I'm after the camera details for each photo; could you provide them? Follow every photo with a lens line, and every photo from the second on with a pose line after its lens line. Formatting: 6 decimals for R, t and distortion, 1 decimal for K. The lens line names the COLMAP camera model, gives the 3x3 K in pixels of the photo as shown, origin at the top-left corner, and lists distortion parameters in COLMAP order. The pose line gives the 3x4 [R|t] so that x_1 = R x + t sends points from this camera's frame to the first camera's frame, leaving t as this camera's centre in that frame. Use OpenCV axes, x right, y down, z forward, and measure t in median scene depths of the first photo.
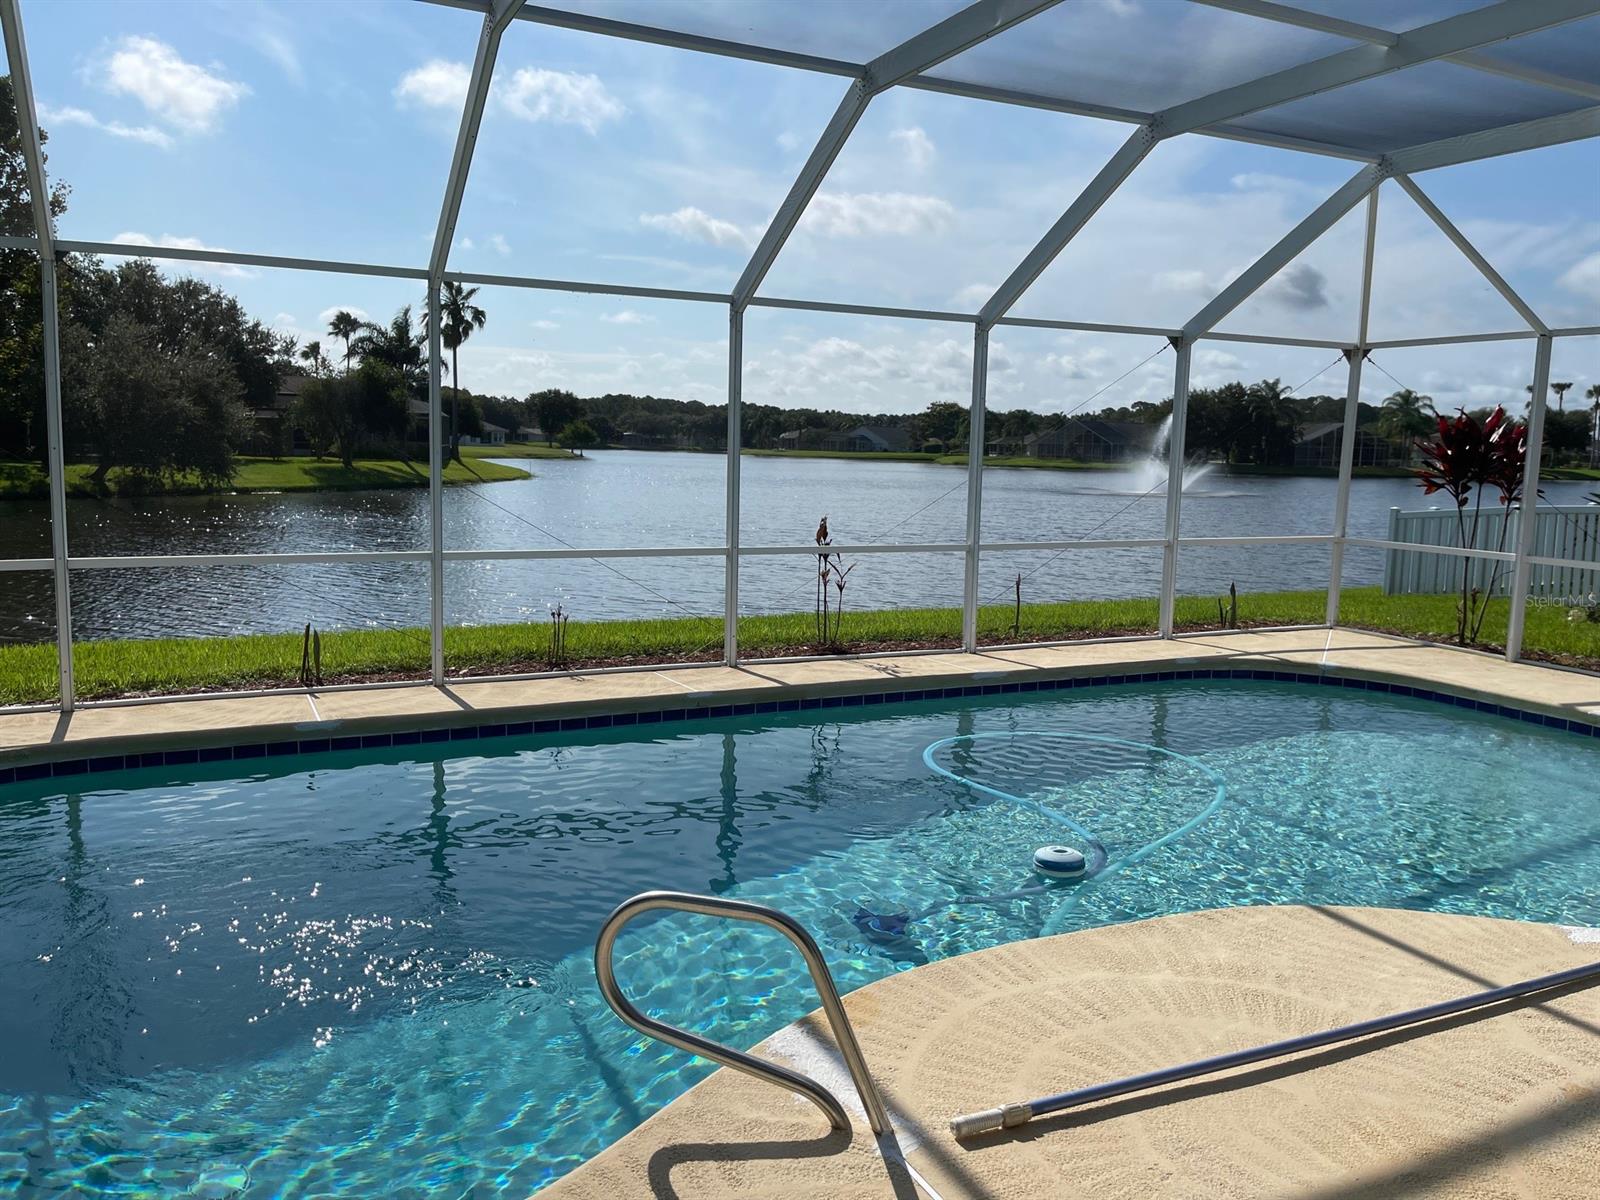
lens RADIAL K [[1208.2, 0, 801.3], [0, 1208.2, 590.3], [0, 0, 1]] dist [0.066163, -0.089195]
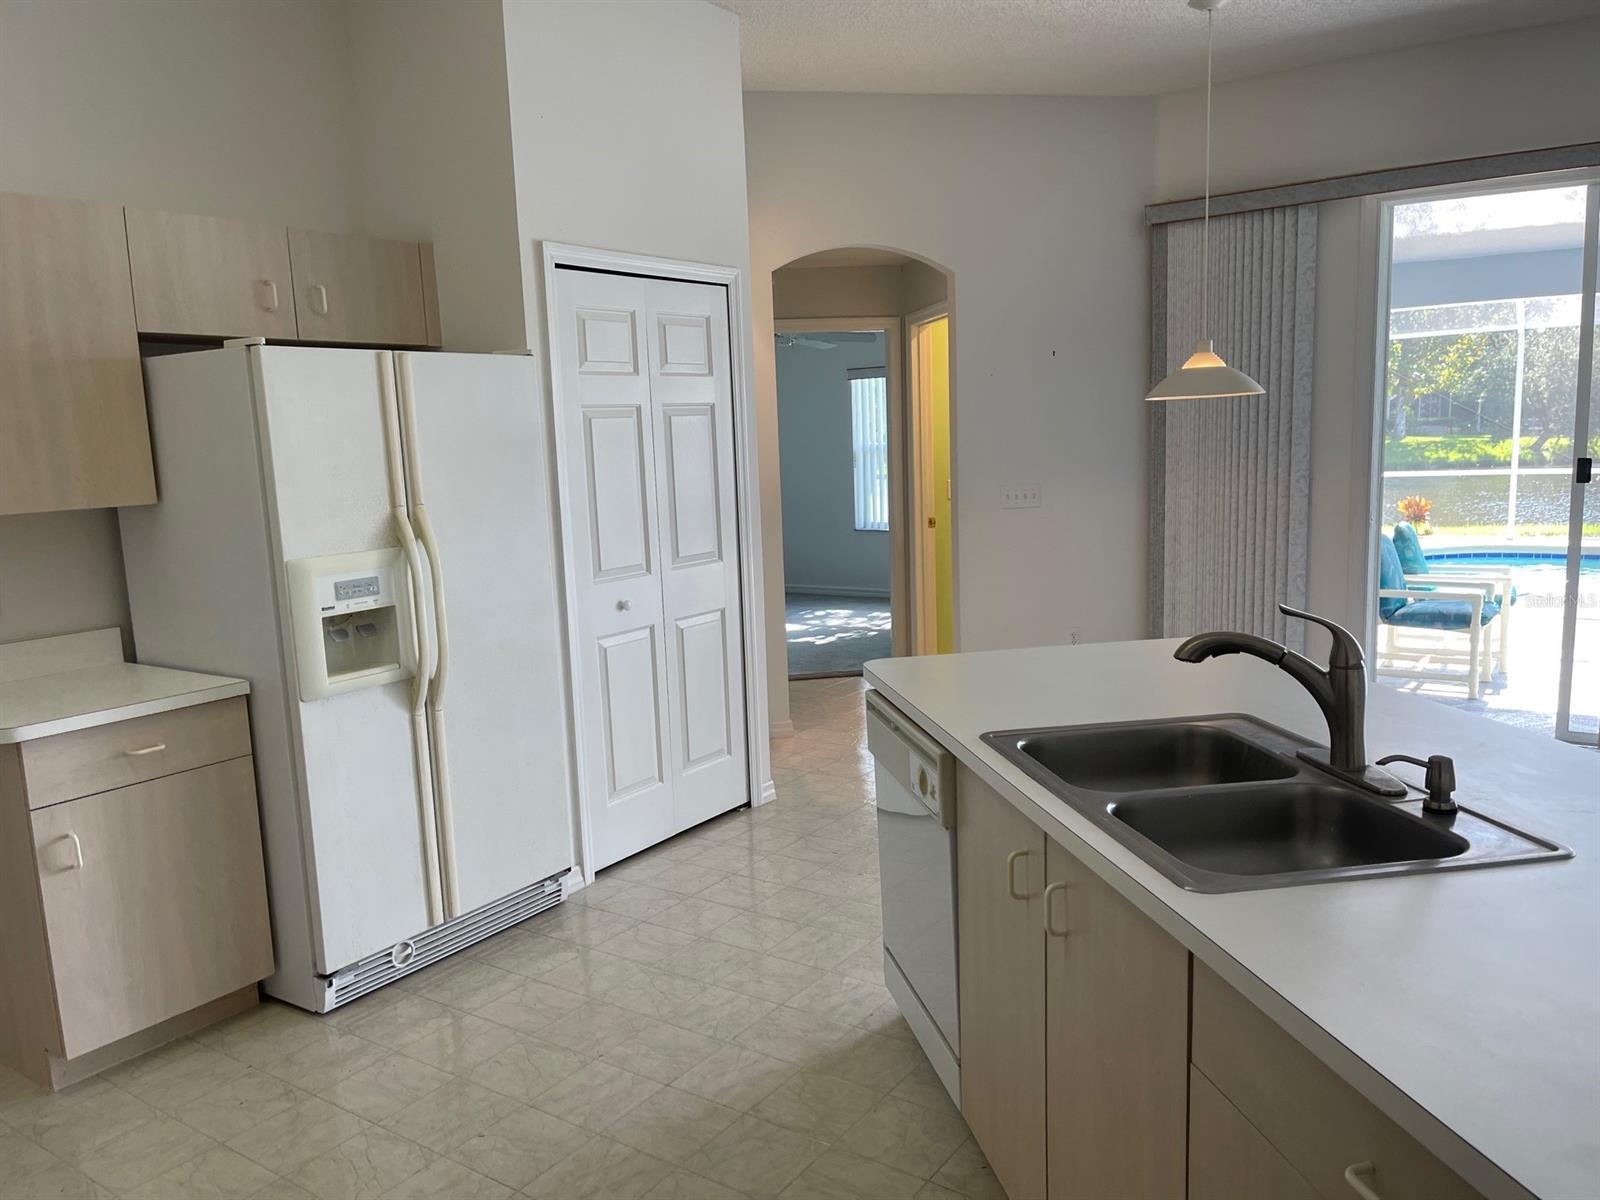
lens RADIAL K [[1208.2, 0, 807.2], [0, 1208.2, 611.7], [0, 0, 1]] dist [0.066163, -0.089195]
pose [[0.493374, 0.086083, -0.865547, 0.564337], [-0.054399, 0.996196, 0.068069, 0.122198], [0.868114, 0.013501, 0.496181, -0.971770]]
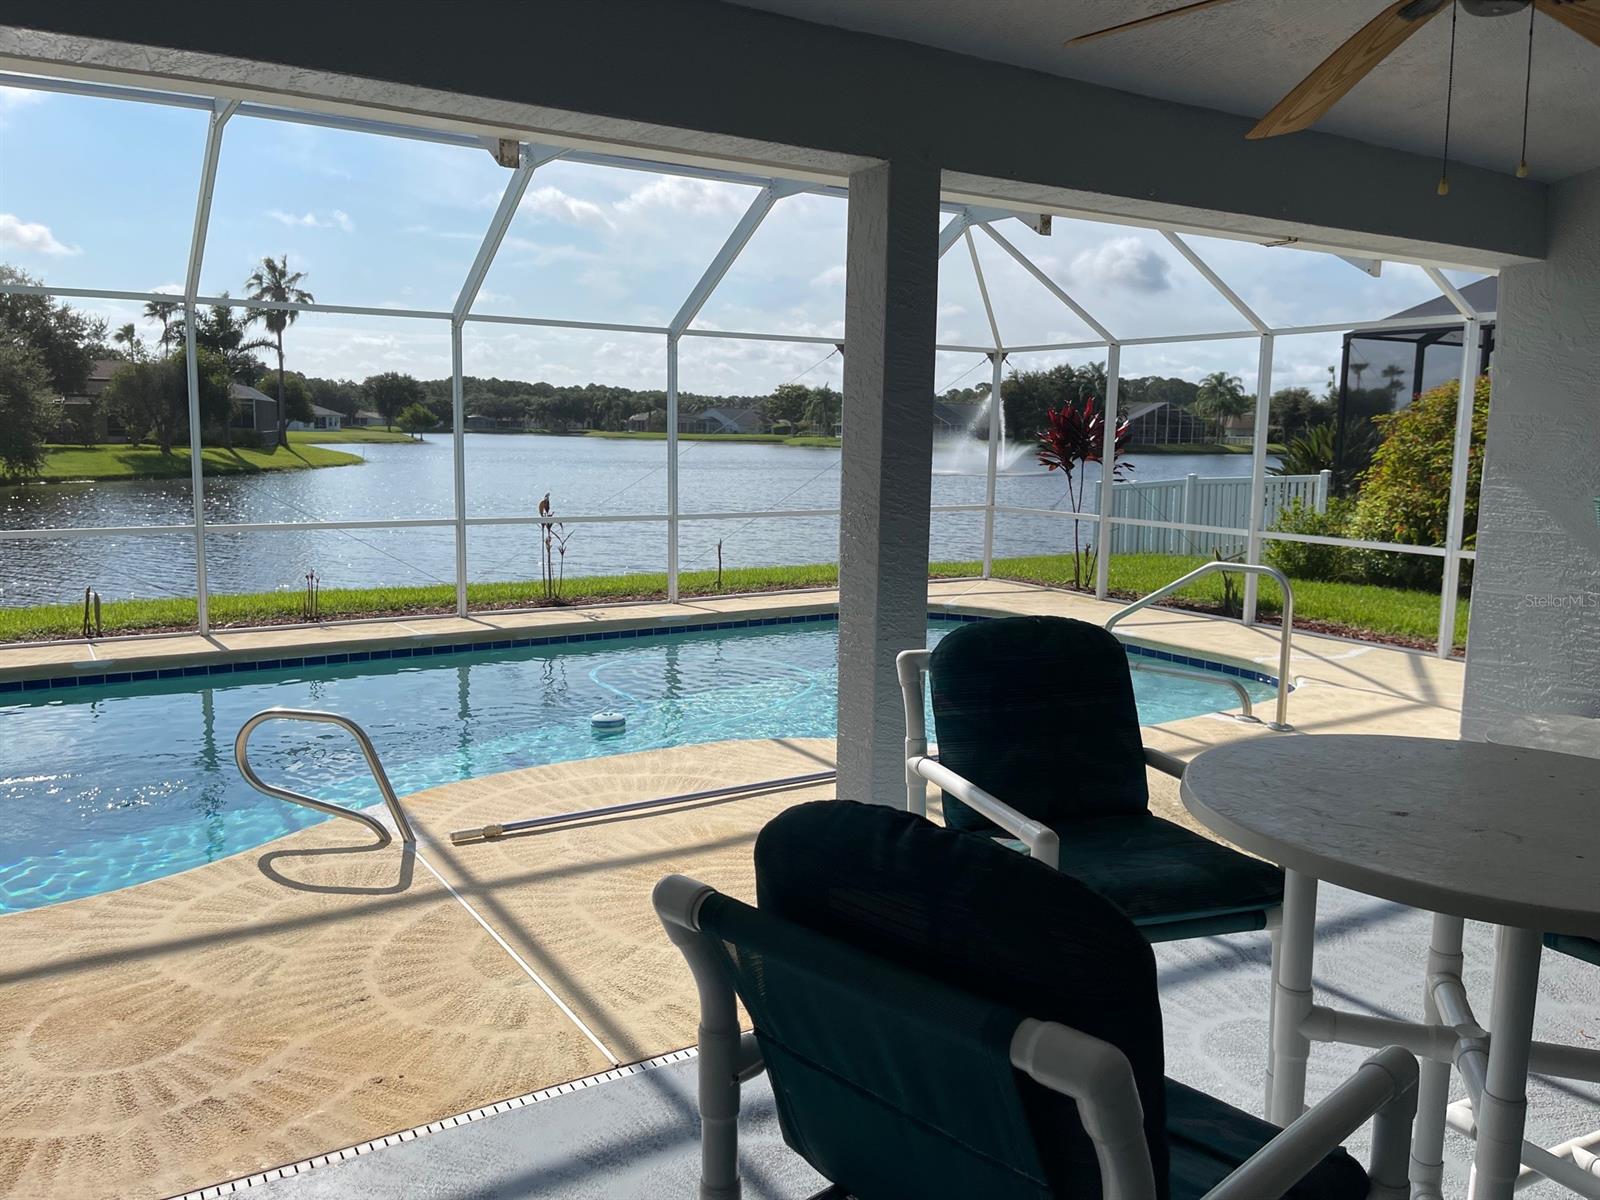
lens RADIAL K [[1208.2, 0, 801.3], [0, 1208.2, 590.0], [0, 0, 1]] dist [0.066163, -0.089195]
pose [[0.993119, -0.023857, 0.114657, 0.136136], [0.022162, 0.999626, 0.016030, 0.022693], [-0.114996, -0.013379, 0.993276, -0.246646]]
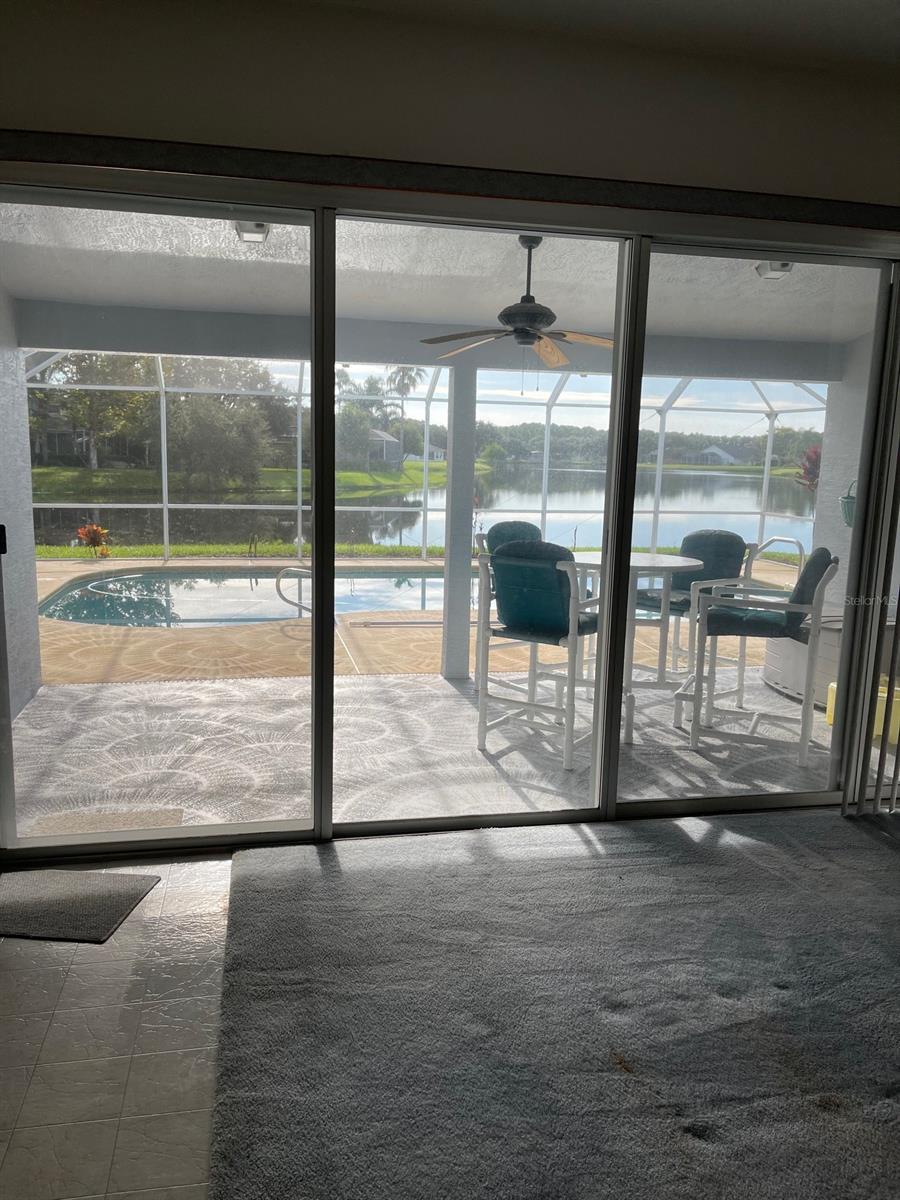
lens RADIAL K [[906.1, 0, 447.4], [0, 906.1, 602.3], [0, 0, 1]] dist [0.066163, -0.089195]
pose [[0.969860, 0.040182, -0.240328, 0.389638], [-0.031627, 0.998725, 0.039348, 0.071555], [0.241603, -0.030561, 0.969894, -0.641653]]
